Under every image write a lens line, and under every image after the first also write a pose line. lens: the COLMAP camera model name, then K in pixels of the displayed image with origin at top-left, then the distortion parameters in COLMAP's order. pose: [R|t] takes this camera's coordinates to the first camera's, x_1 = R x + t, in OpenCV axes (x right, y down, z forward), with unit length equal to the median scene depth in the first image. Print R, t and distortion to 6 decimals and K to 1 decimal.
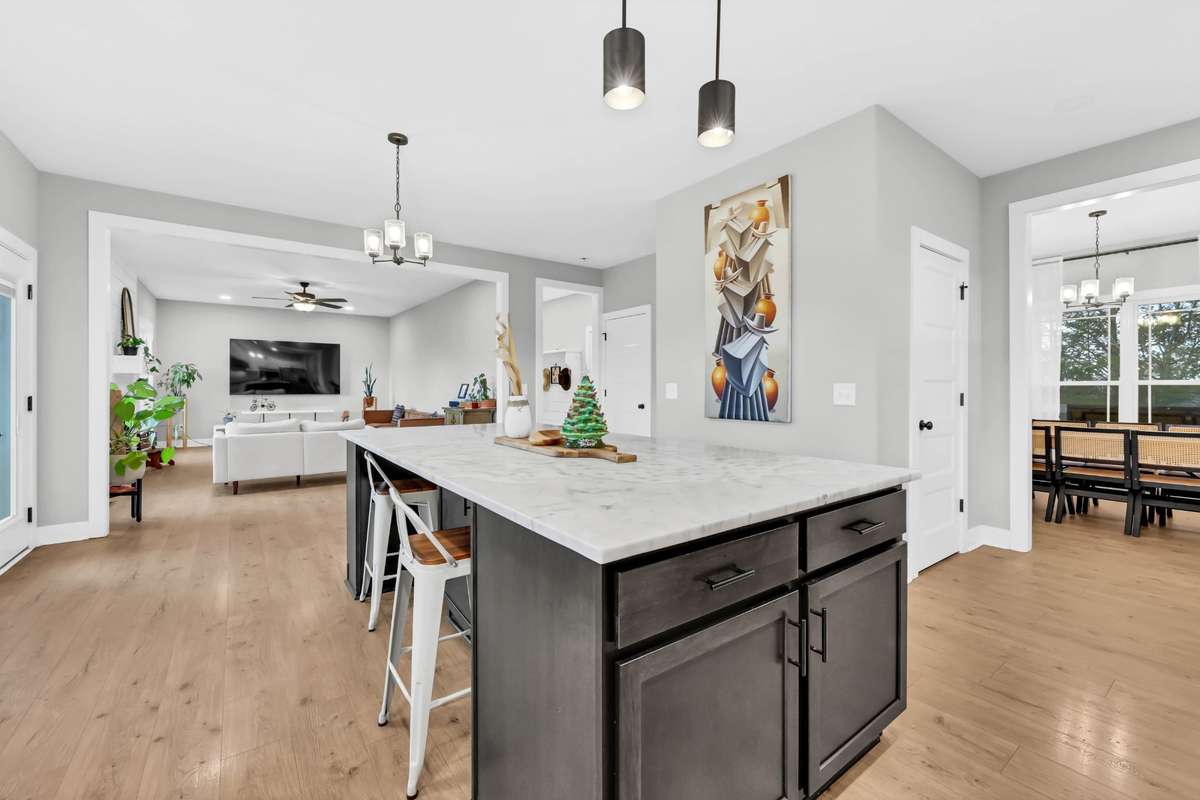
lens RADIAL K [[493.5, 0, 603.9], [0, 493.5, 397.4], [0, 0, 1]] dist [-0.002145, -0.000065]
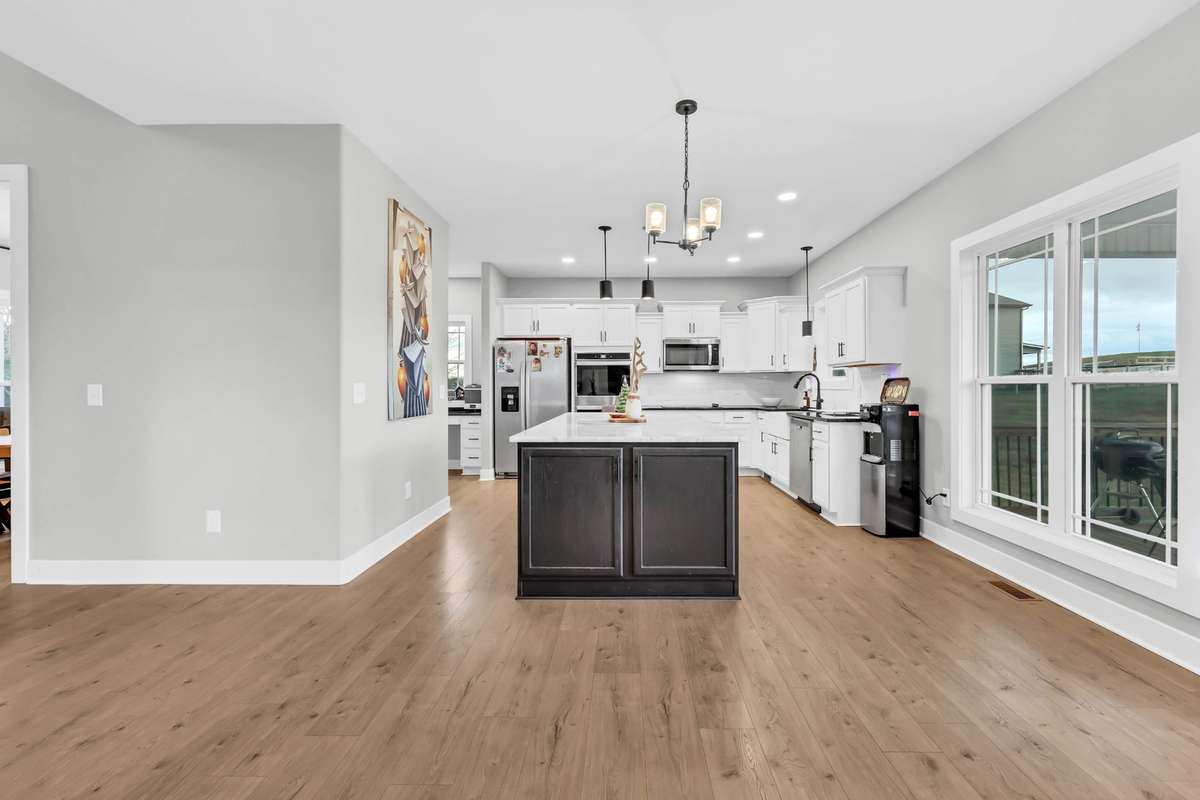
lens RADIAL K [[501.6, 0, 623.8], [0, 501.6, 391.0], [0, 0, 1]] dist [-0.000927, -0.000022]
pose [[-0.798945, -0.008295, 0.601347, -0.797585], [0.009132, 0.999622, 0.025922, -0.039859], [-0.601335, 0.026202, -0.798567, 1.641981]]
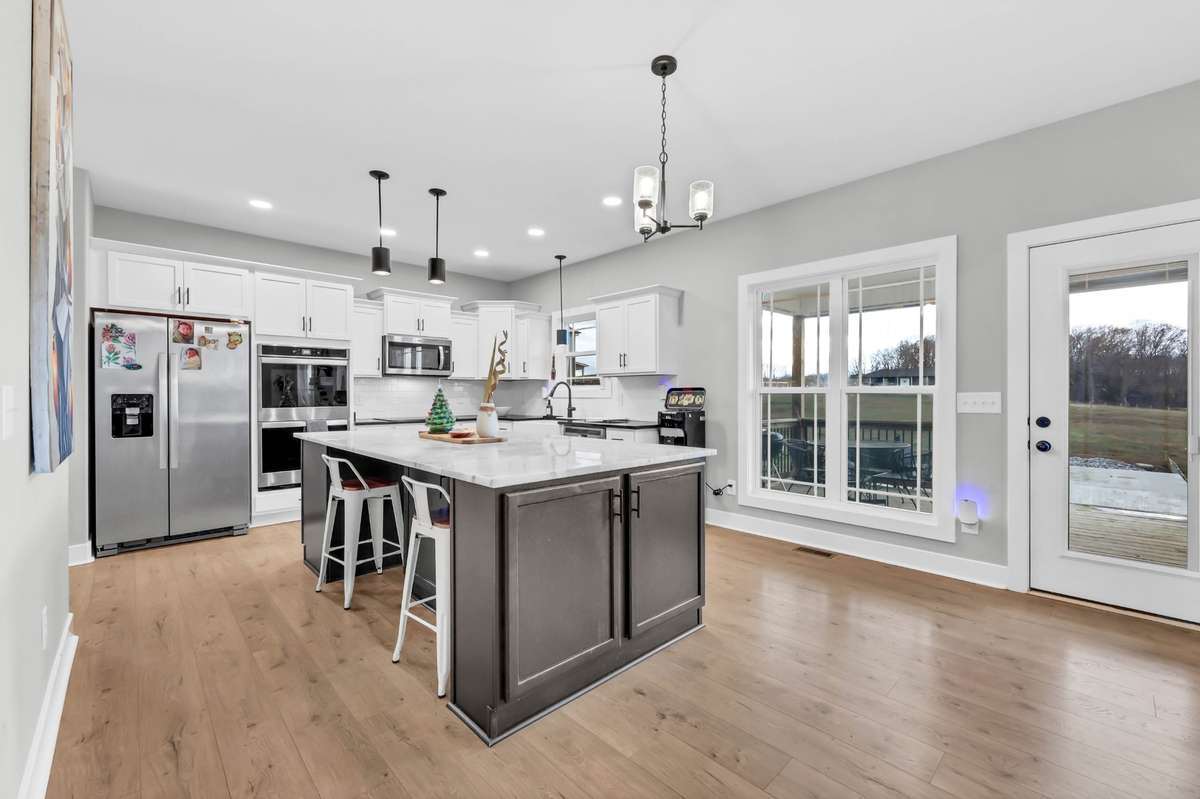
lens RADIAL K [[493.5, 0, 603.9], [0, 493.5, 396.9], [0, 0, 1]] dist [-0.002145, -0.000065]
pose [[-0.992261, -0.005428, -0.124048, -0.215393], [-0.008196, 0.999728, 0.021816, -0.036781], [0.123896, 0.022663, -0.992036, 1.591832]]
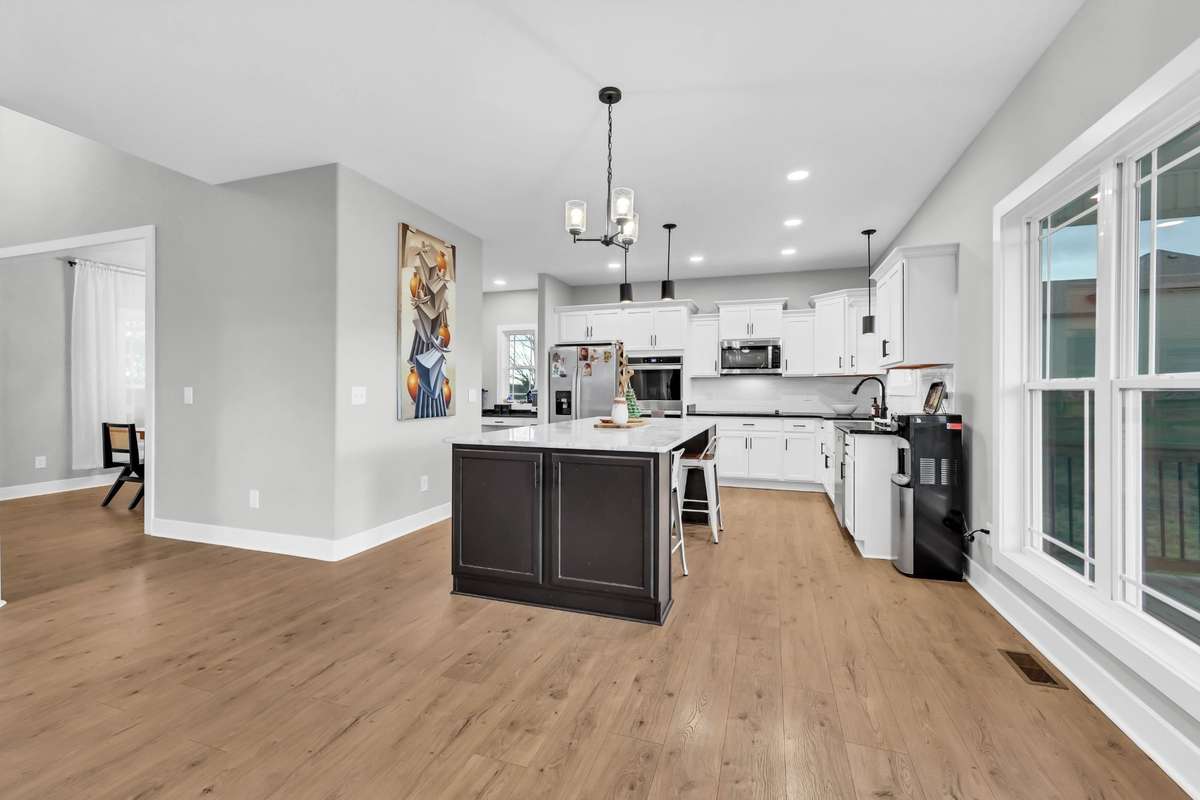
lens RADIAL K [[493.7, 0, 611.9], [0, 493.7, 393.8], [0, 0, 1]] dist [-0.001519, -0.000062]
pose [[-0.578529, -0.010631, 0.815593, -1.011262], [0.009204, 0.999766, 0.019560, -0.035542], [-0.815610, 0.018822, -0.578296, 1.359146]]
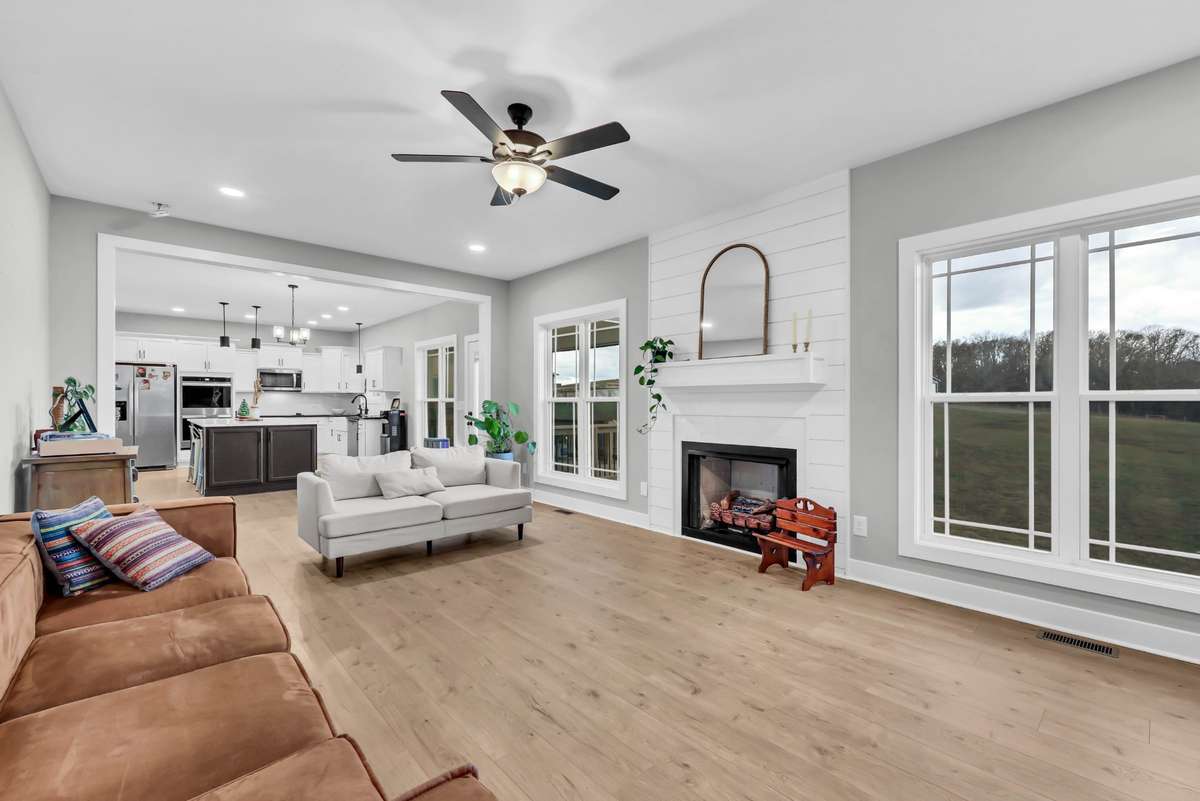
lens RADIAL K [[505.1, 0, 597.0], [0, 505.1, 404.5], [0, 0, 1]] dist [0.001509, 0.000101]
pose [[-0.995751, -0.007816, -0.091750, -1.402016], [-0.009970, 0.999685, 0.023042, -0.073411], [0.091541, 0.023859, -0.995515, 3.030055]]
